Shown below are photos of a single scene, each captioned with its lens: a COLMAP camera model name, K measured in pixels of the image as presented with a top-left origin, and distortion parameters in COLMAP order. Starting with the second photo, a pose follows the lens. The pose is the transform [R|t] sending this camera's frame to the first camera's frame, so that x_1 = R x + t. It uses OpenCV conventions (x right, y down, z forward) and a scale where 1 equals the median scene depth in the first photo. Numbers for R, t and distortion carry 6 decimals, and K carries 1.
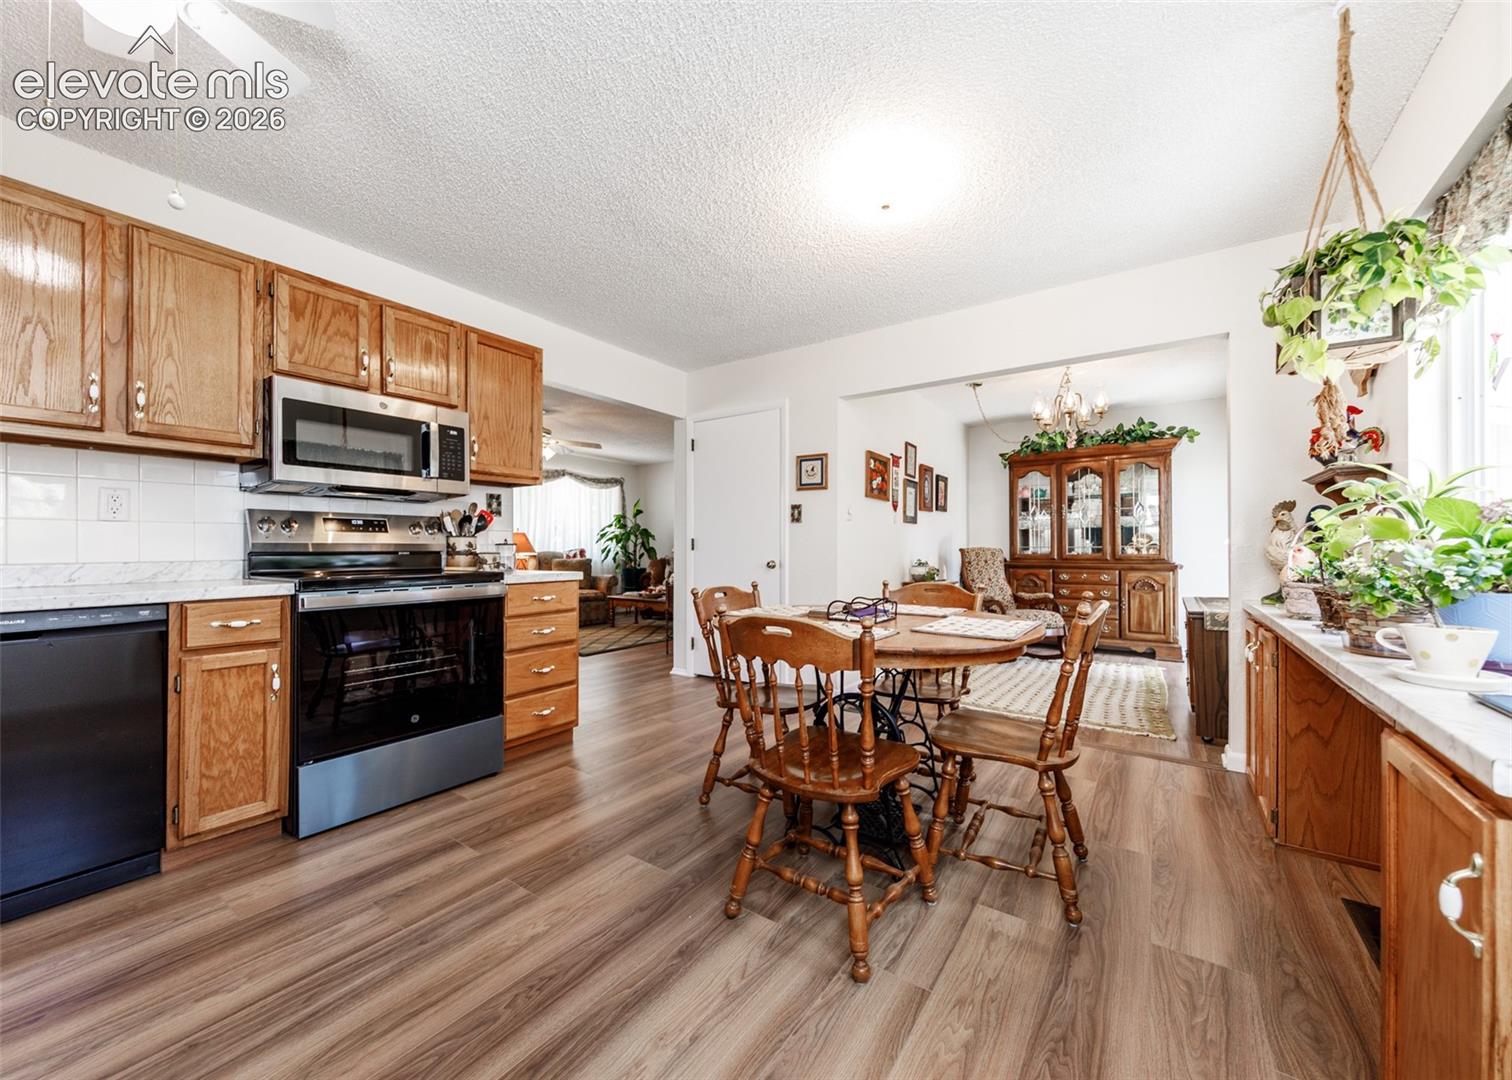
lens RADIAL K [[577.0, 0, 757.7], [0, 577.0, 546.7], [0, 0, 1]] dist [0.002052, -0.000651]
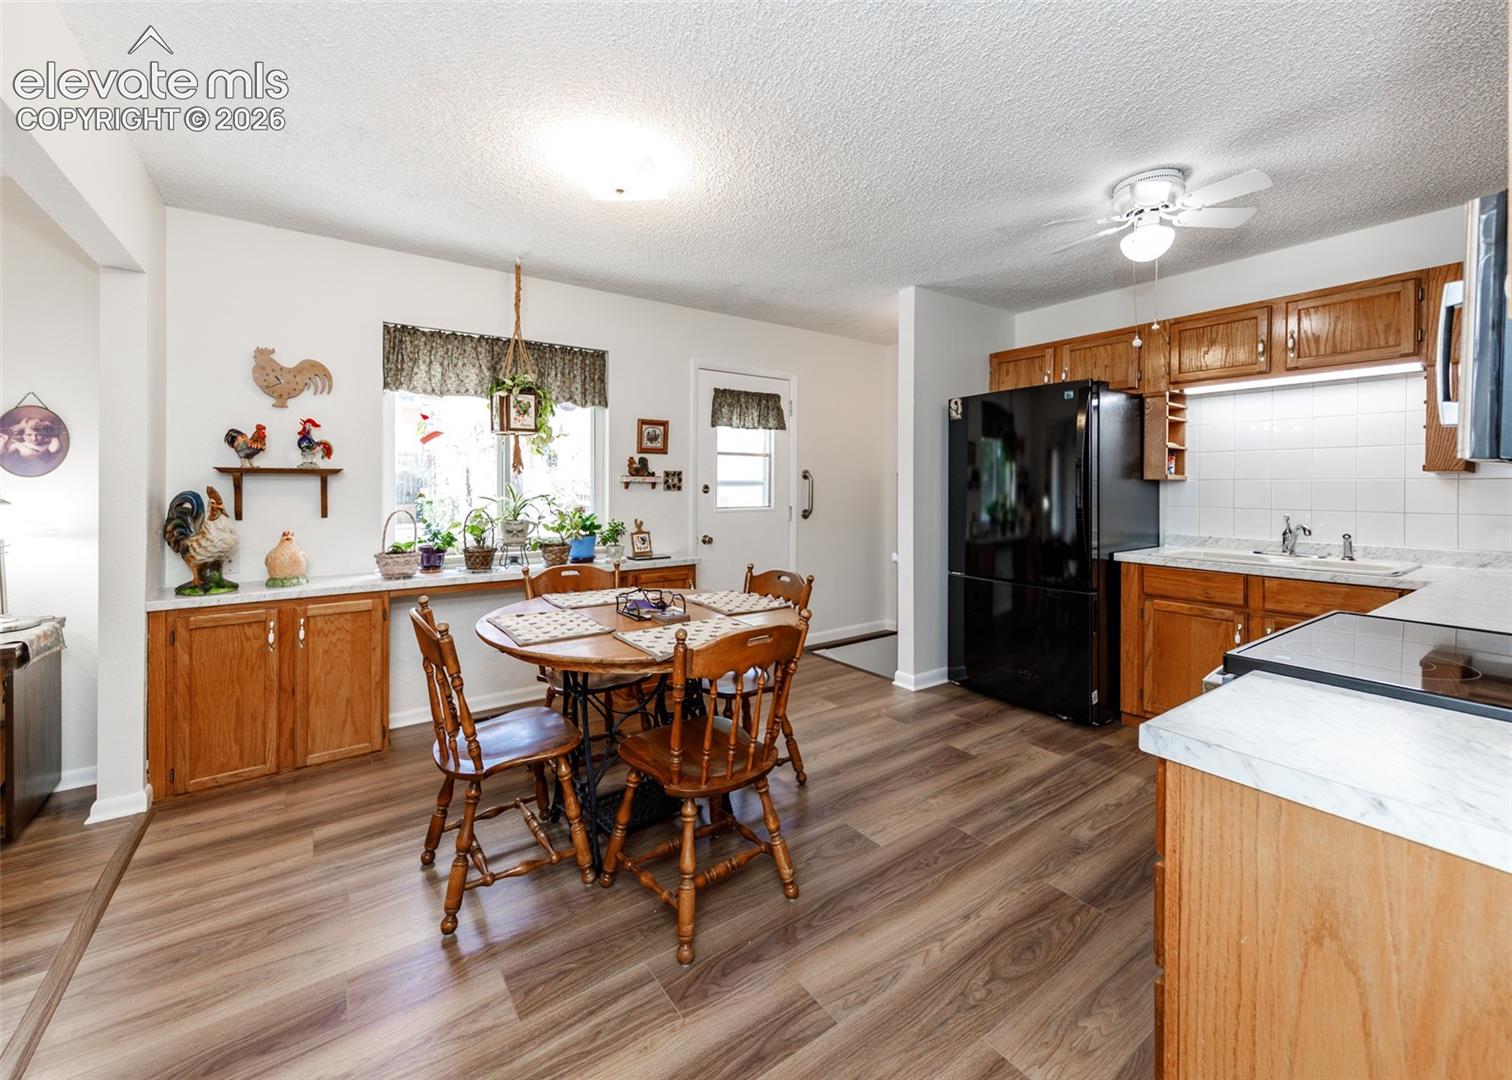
lens RADIAL K [[577.0, 0, 714.3], [0, 577.0, 483.0], [0, 0, 1]] dist [0.002052, -0.000651]
pose [[-0.924726, -0.002258, 0.380626, -0.234174], [-0.003277, 0.999993, -0.002027, -0.082542], [-0.380618, -0.003122, -0.924727, 1.445081]]
